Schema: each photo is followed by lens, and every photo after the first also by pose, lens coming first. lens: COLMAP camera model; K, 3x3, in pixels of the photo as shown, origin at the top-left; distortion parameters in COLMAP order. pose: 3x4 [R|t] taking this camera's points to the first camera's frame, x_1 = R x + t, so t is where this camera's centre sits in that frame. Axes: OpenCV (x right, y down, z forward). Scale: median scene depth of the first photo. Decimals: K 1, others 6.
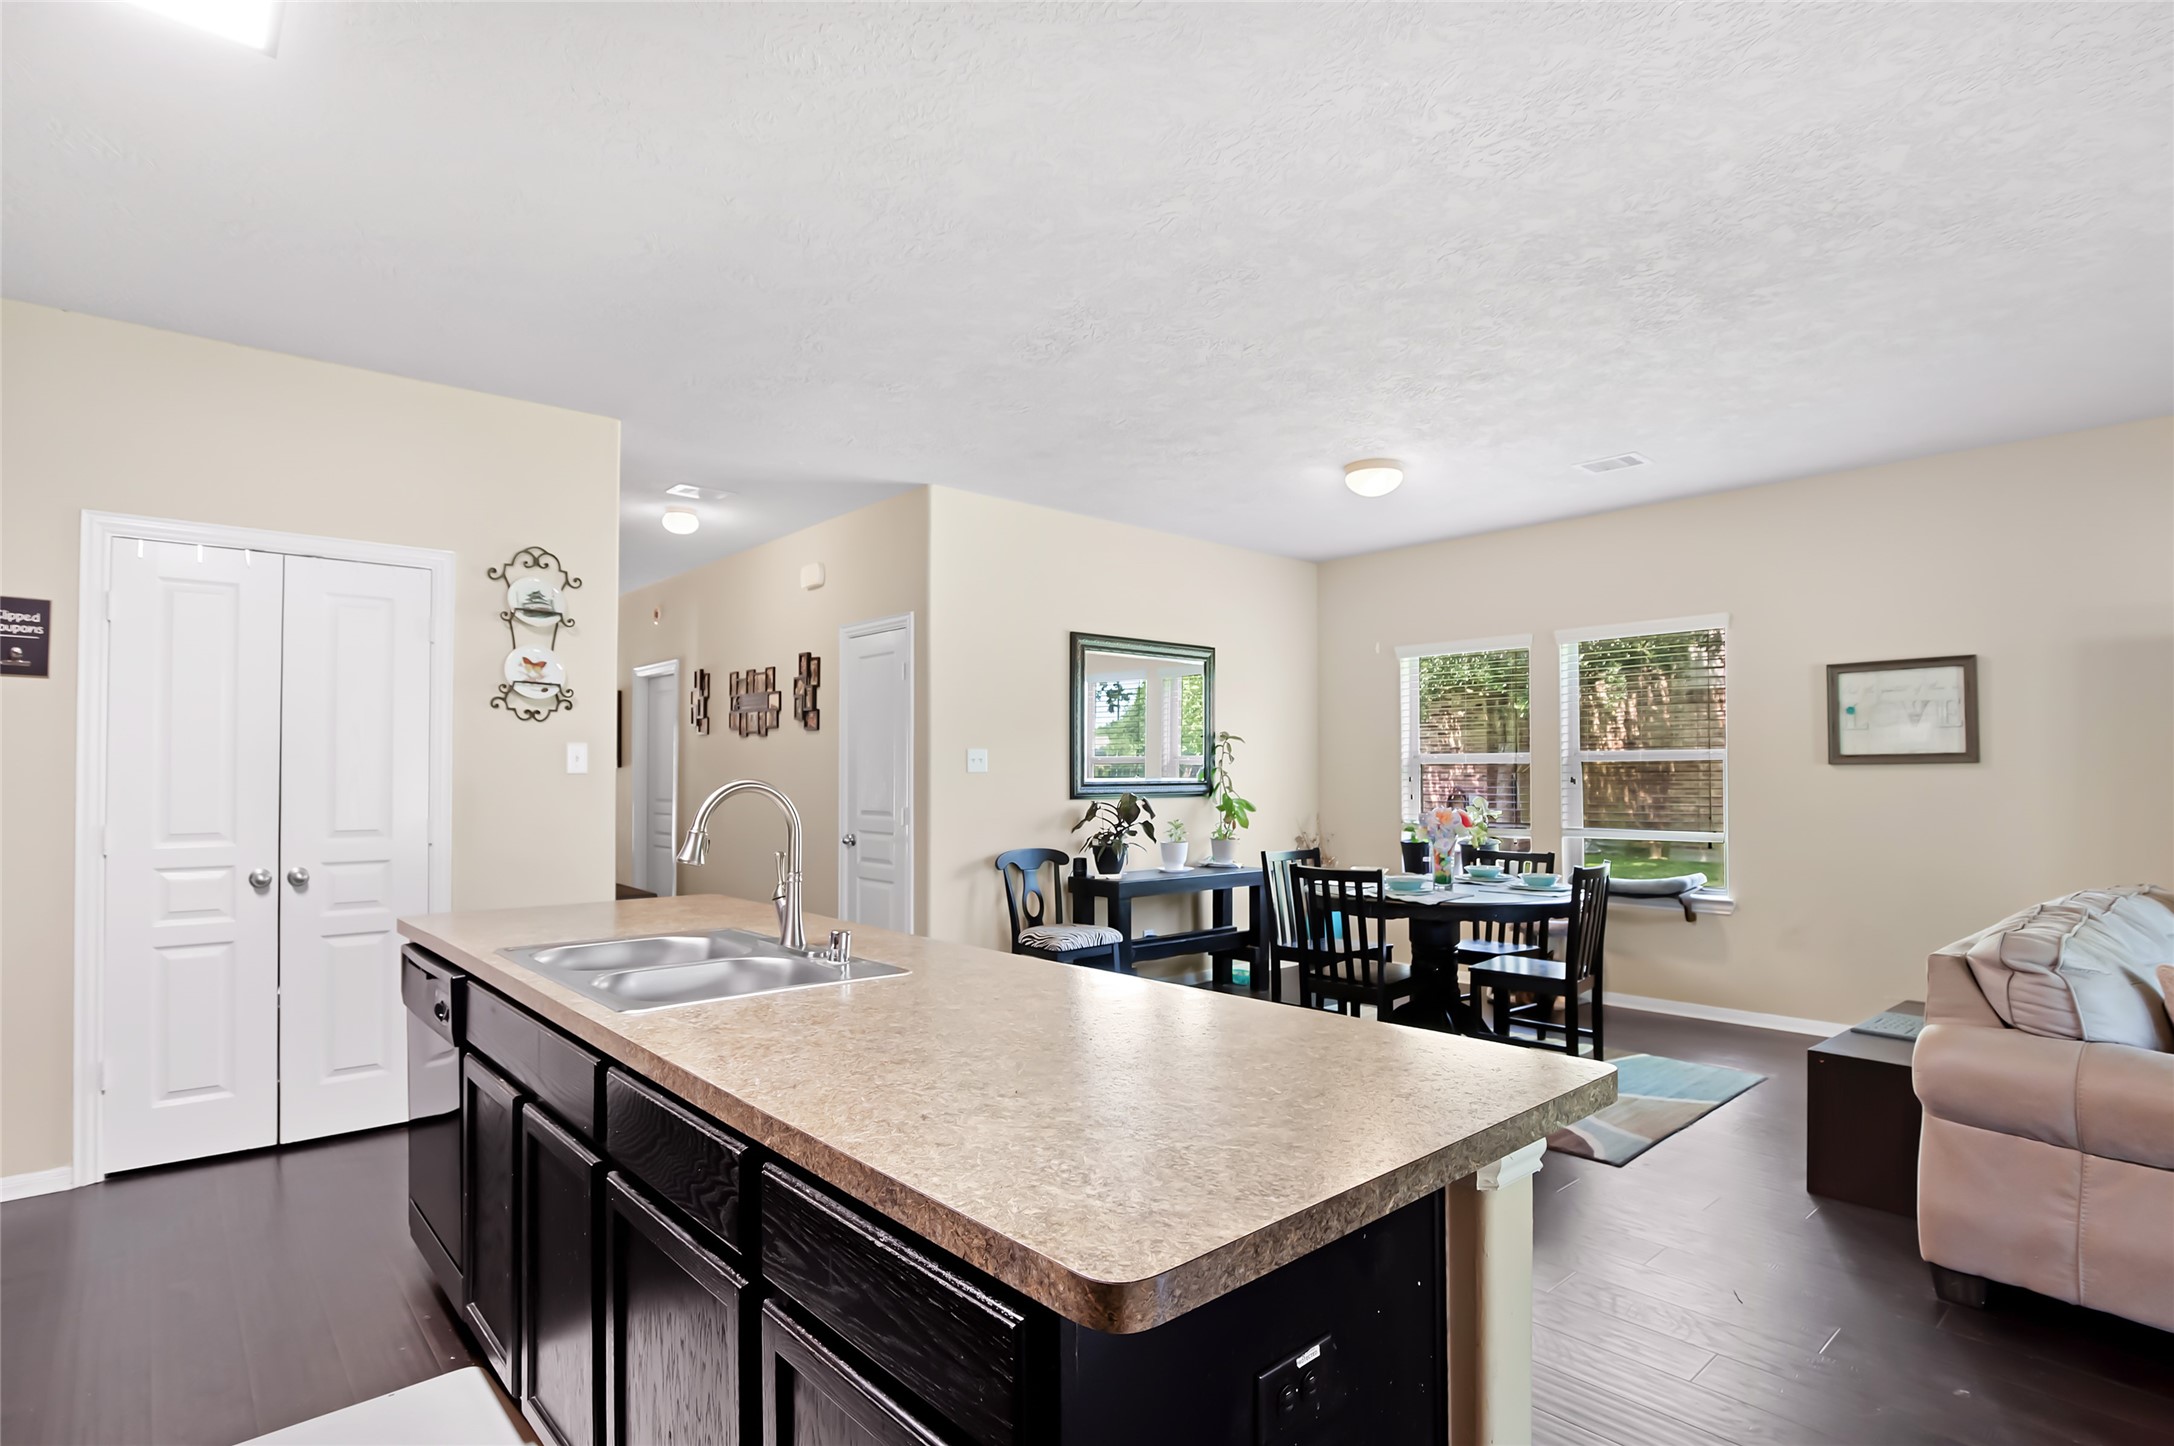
lens RADIAL K [[1050.5, 0, 1094.8], [0, 1050.5, 746.4], [0, 0, 1]] dist [-0.021592, 0.000646]
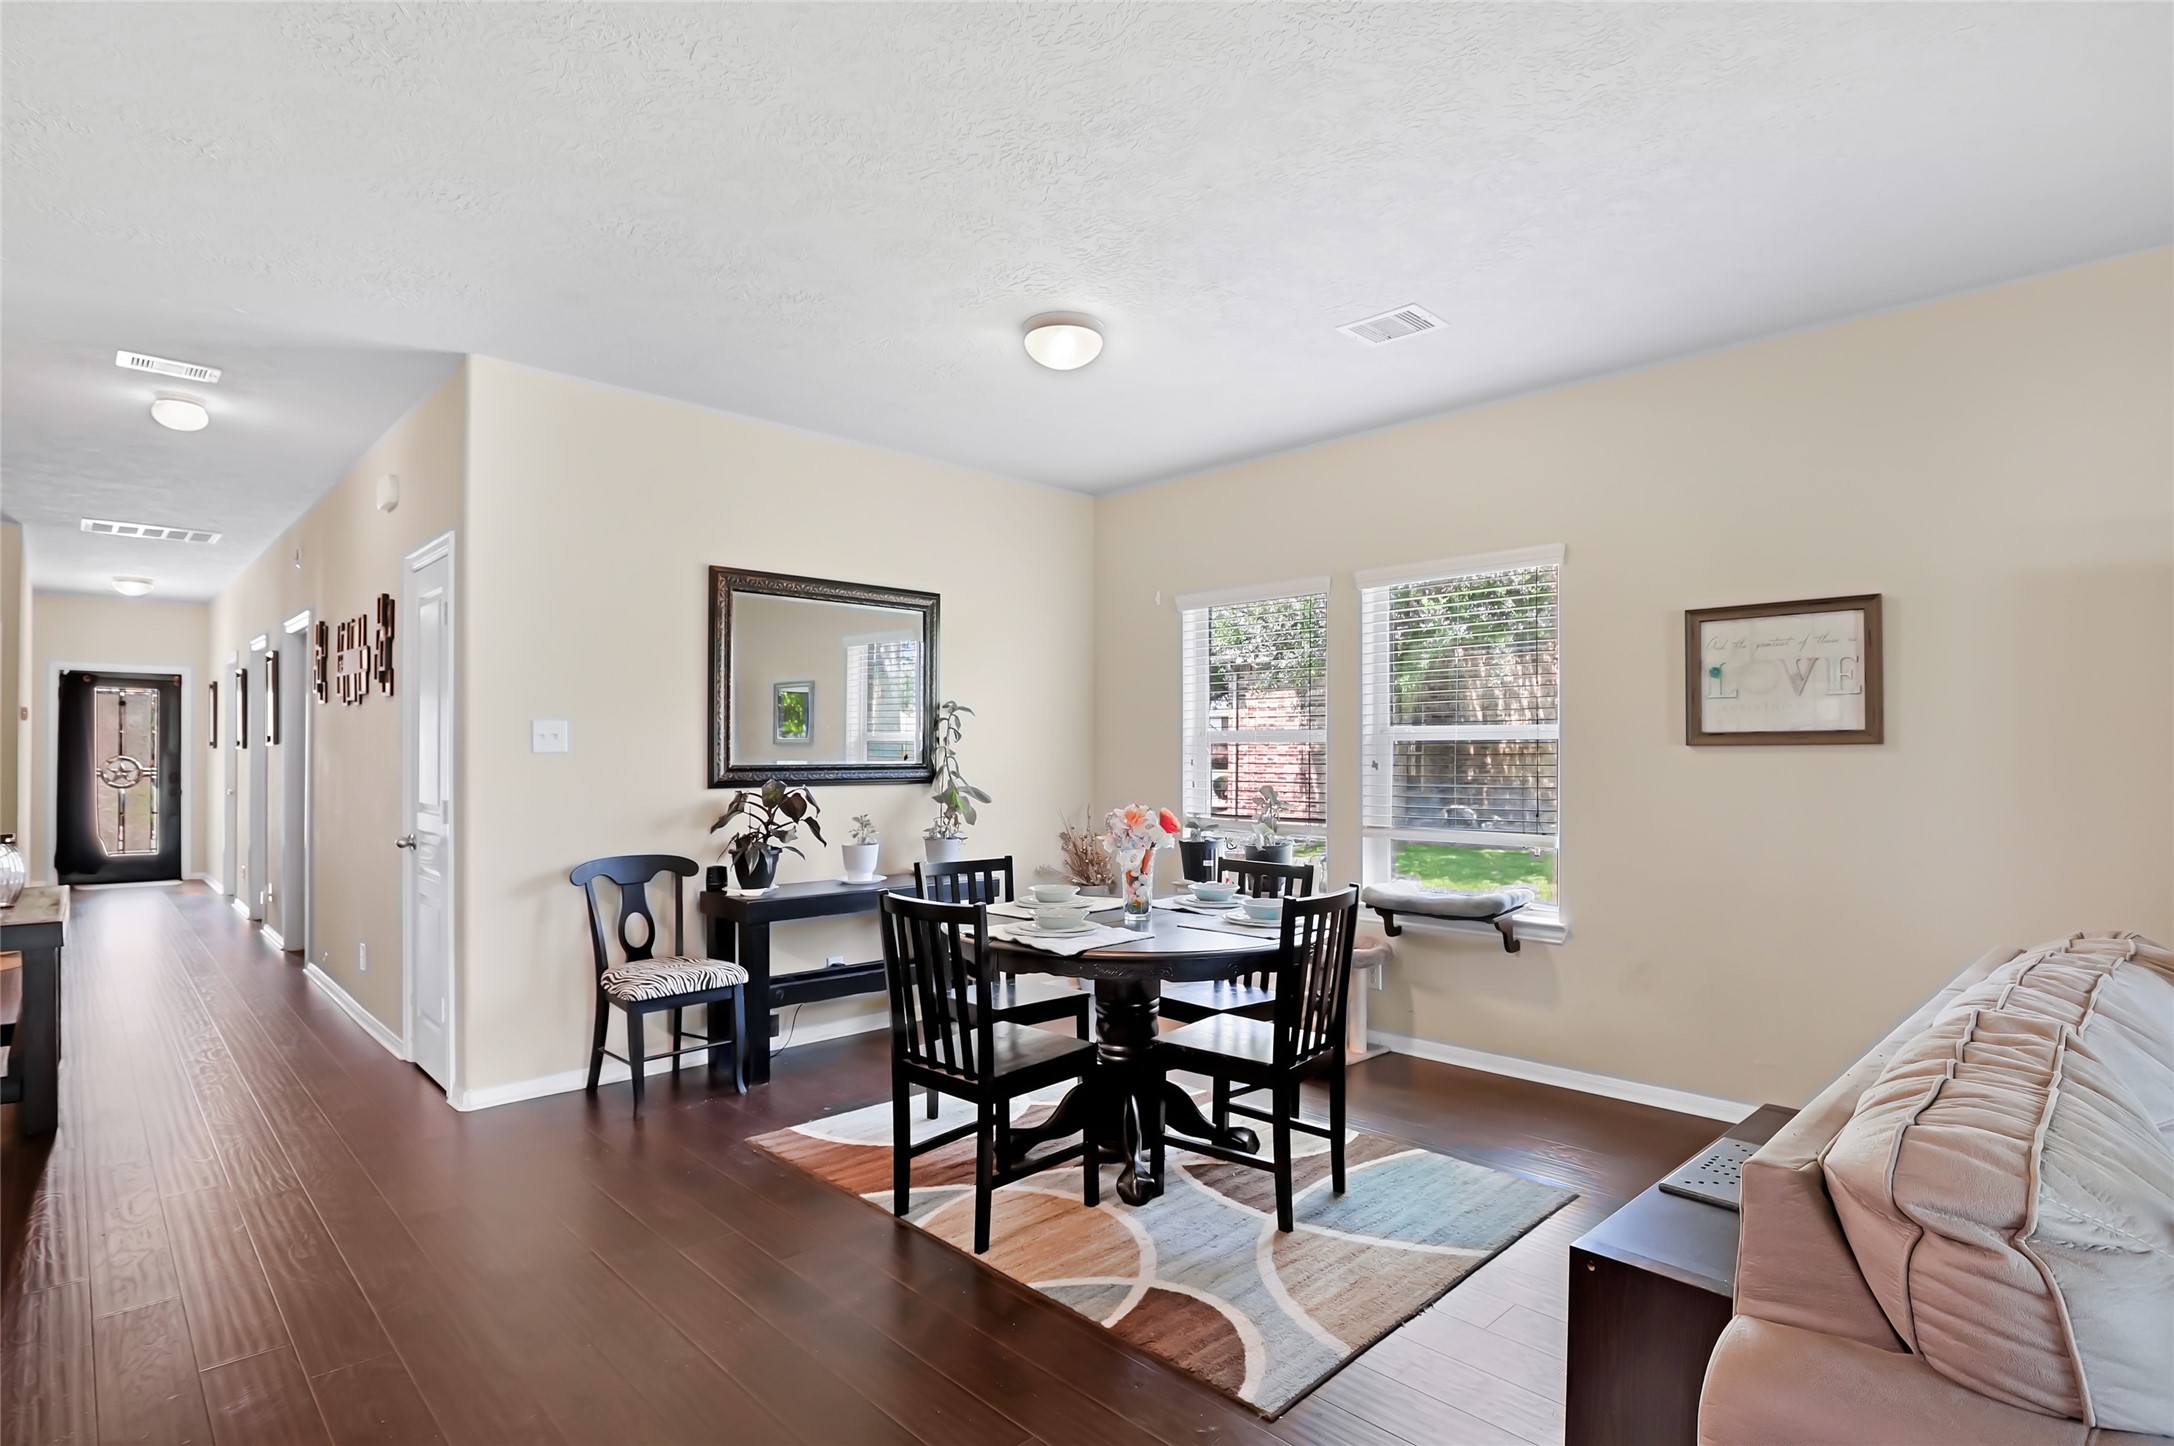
lens RADIAL K [[1054.9, 0, 1075.4], [0, 1054.9, 741.9], [0, 0, 1]] dist [-0.028571, 0.006576]
pose [[0.999237, 0.002695, 0.038970, 0.242309], [-0.003357, 0.999851, 0.016928, 0.003720], [-0.038919, -0.017046, 0.999097, 0.273236]]
